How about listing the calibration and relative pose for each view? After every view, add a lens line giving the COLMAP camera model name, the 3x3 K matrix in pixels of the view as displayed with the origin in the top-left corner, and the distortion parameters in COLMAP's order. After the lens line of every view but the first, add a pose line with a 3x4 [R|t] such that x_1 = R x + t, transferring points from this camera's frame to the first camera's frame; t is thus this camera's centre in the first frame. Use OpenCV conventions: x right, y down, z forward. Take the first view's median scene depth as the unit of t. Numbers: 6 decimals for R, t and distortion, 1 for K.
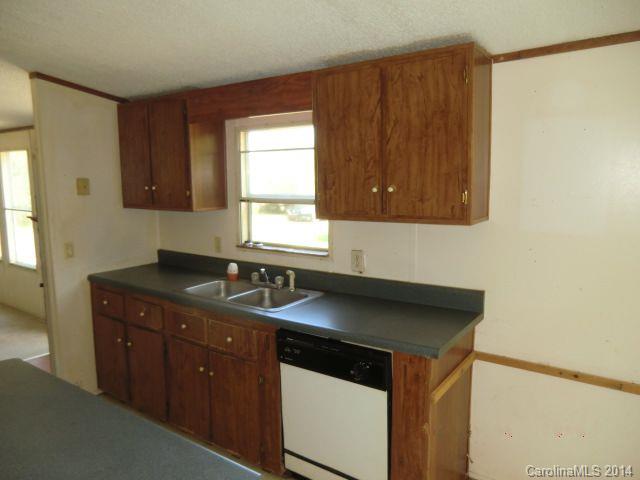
lens RADIAL K [[464.7, 0, 318.2], [0, 464.7, 242.3], [0, 0, 1]] dist [-0.037531, 0.014595]
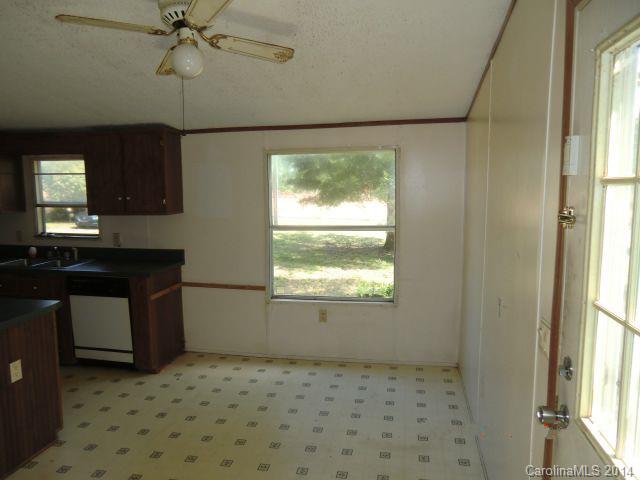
lens RADIAL K [[464.7, 0, 319.0], [0, 464.7, 241.6], [0, 0, 1]] dist [-0.037531, 0.014595]
pose [[0.914731, -0.046377, 0.401393, 0.077591], [0.050580, 0.998720, 0.000126, 0.080201], [-0.400885, 0.020187, 0.915906, -0.815726]]
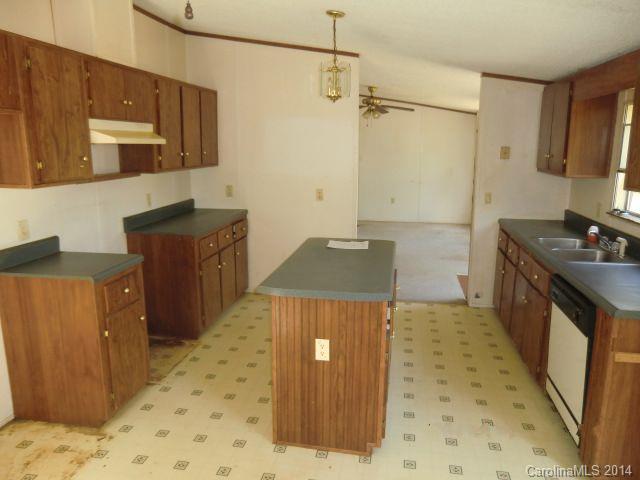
lens RADIAL K [[464.7, 0, 316.9], [0, 464.7, 242.1], [0, 0, 1]] dist [-0.037531, 0.014595]
pose [[0.417605, 0.194949, -0.887469, 0.570100], [-0.129042, 0.979537, 0.154452, -0.002360], [0.899419, 0.050020, 0.434216, -0.080718]]
